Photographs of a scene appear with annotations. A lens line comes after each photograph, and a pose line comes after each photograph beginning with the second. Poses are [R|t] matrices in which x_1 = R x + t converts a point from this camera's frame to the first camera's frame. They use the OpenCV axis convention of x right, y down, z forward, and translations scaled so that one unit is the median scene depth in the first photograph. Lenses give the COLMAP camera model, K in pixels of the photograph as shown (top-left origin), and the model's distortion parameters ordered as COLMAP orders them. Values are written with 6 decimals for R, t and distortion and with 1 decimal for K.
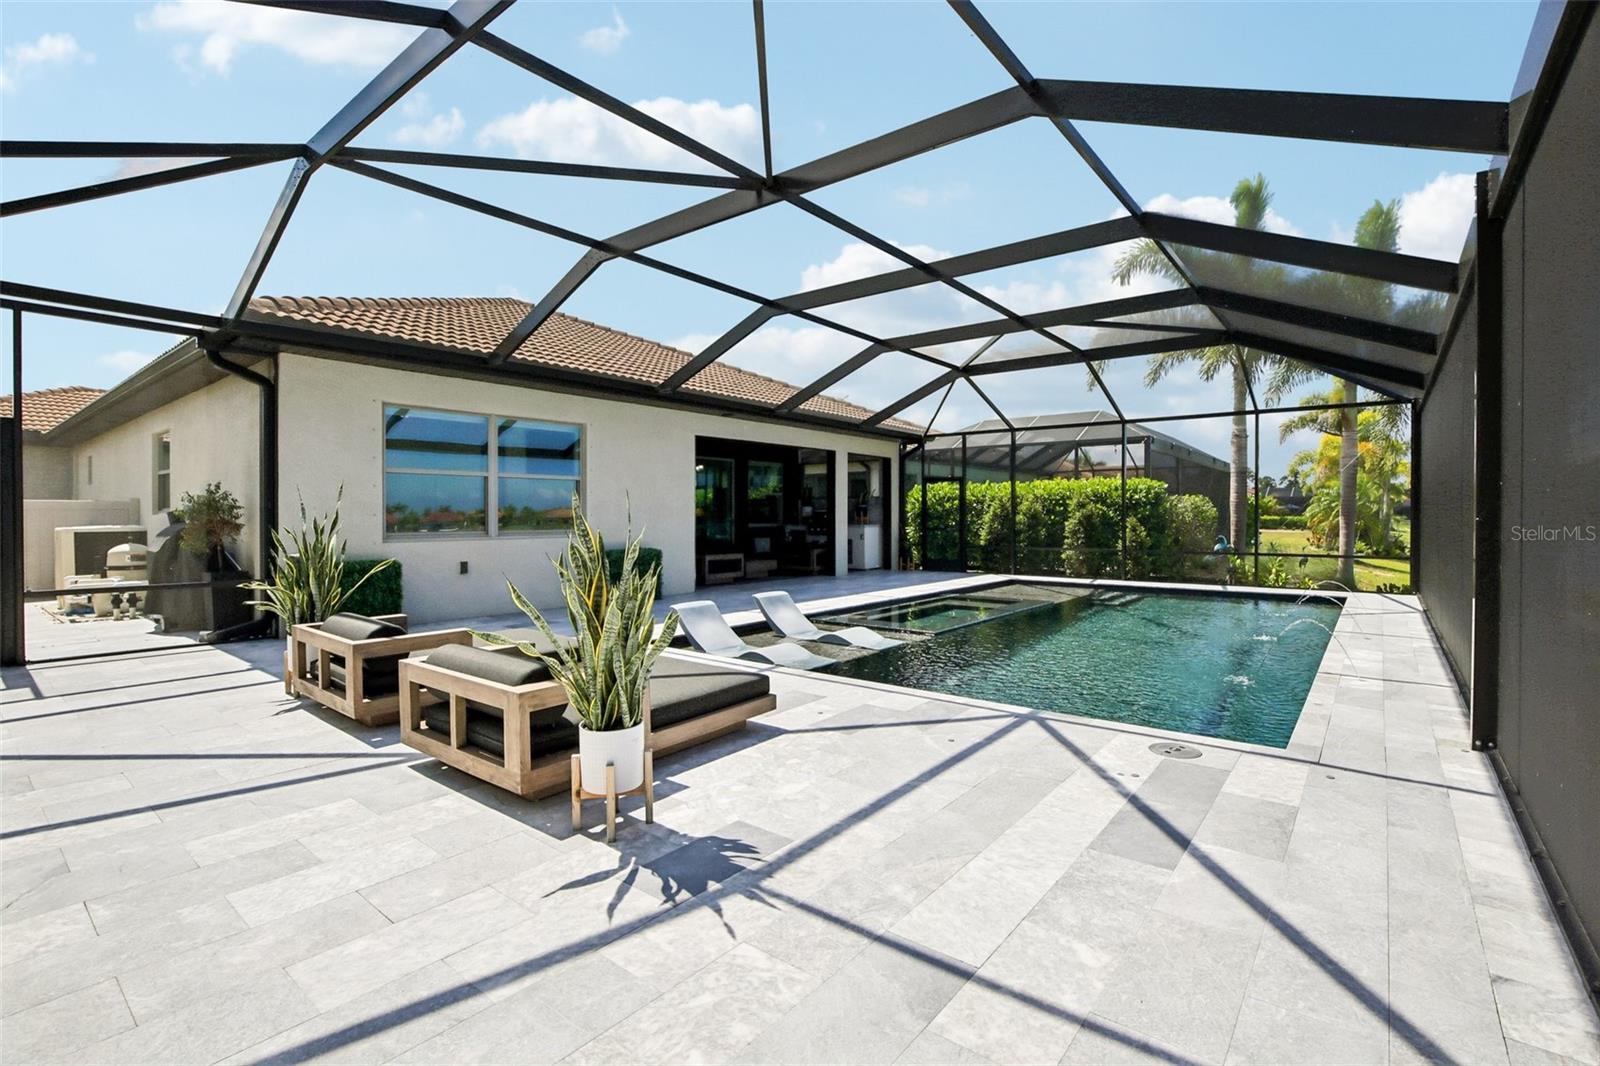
lens RADIAL K [[729.9, 0, 795.3], [0, 729.9, 529.6], [0, 0, 1]] dist [-0.017828, 0.001934]
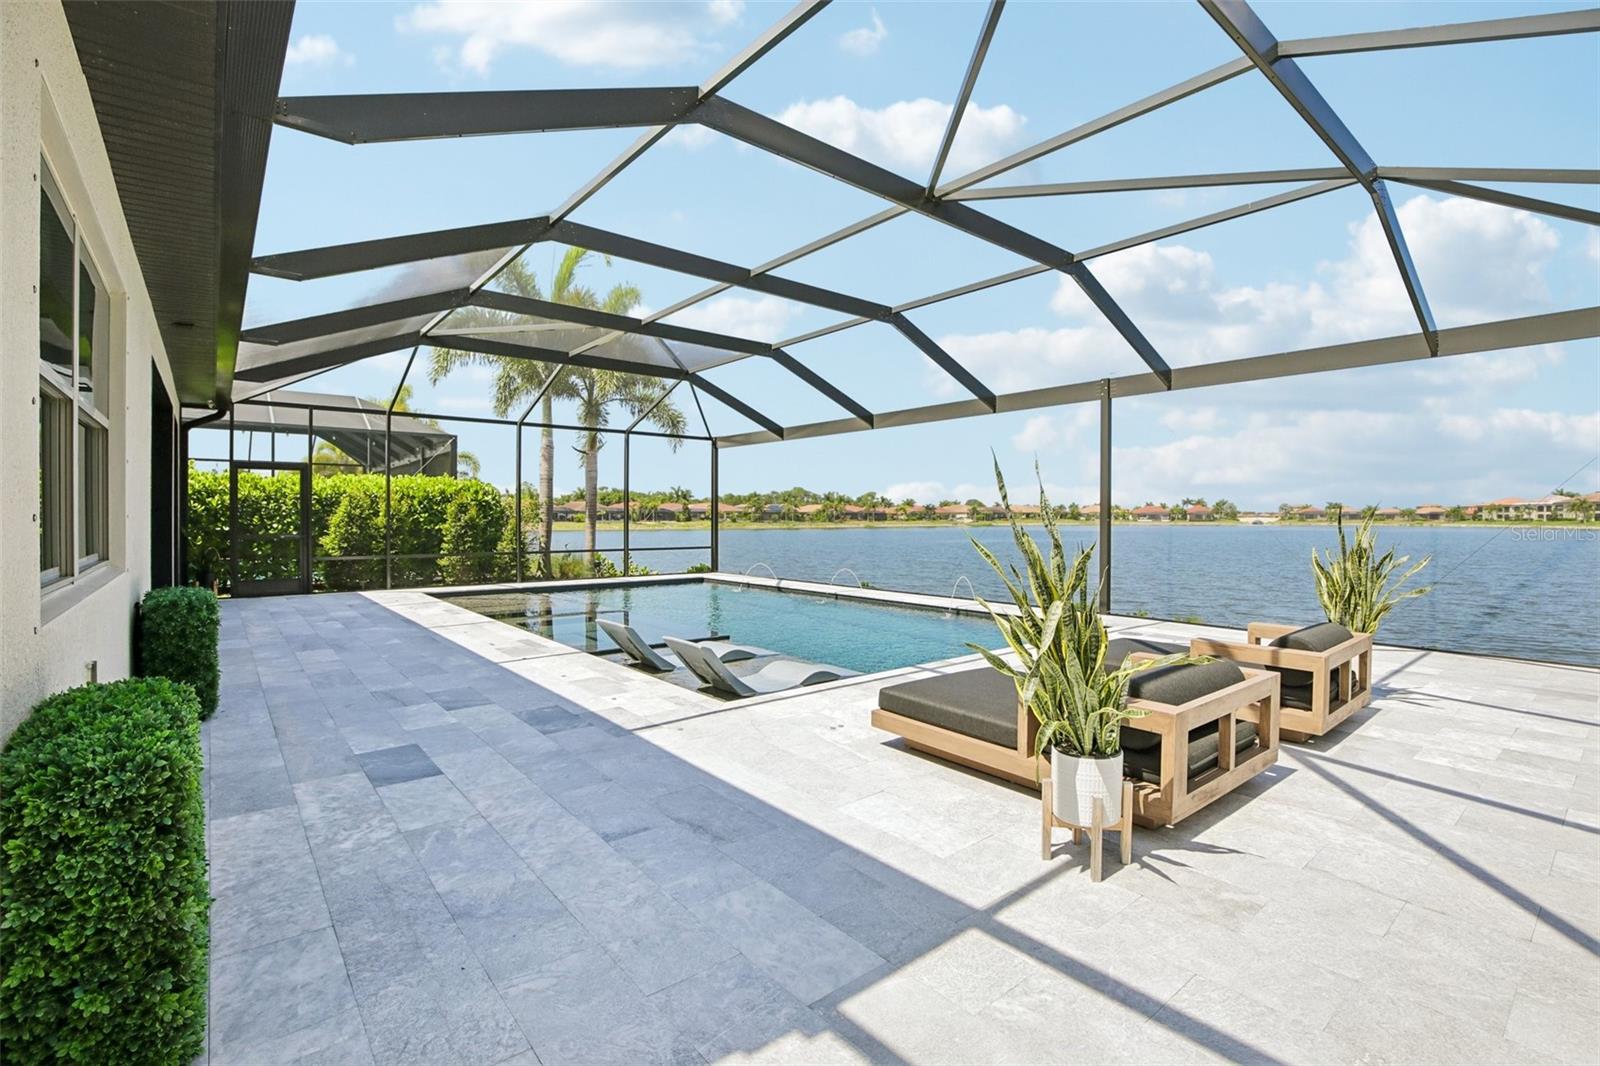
lens RADIAL K [[729.9, 0, 807.1], [0, 729.9, 533.1], [0, 0, 1]] dist [-0.017828, 0.001934]
pose [[0.188433, -0.011140, 0.982023, -0.664275], [0.009355, 0.999911, 0.009548, -0.008012], [-0.982042, 0.007388, 0.188520, 0.593807]]
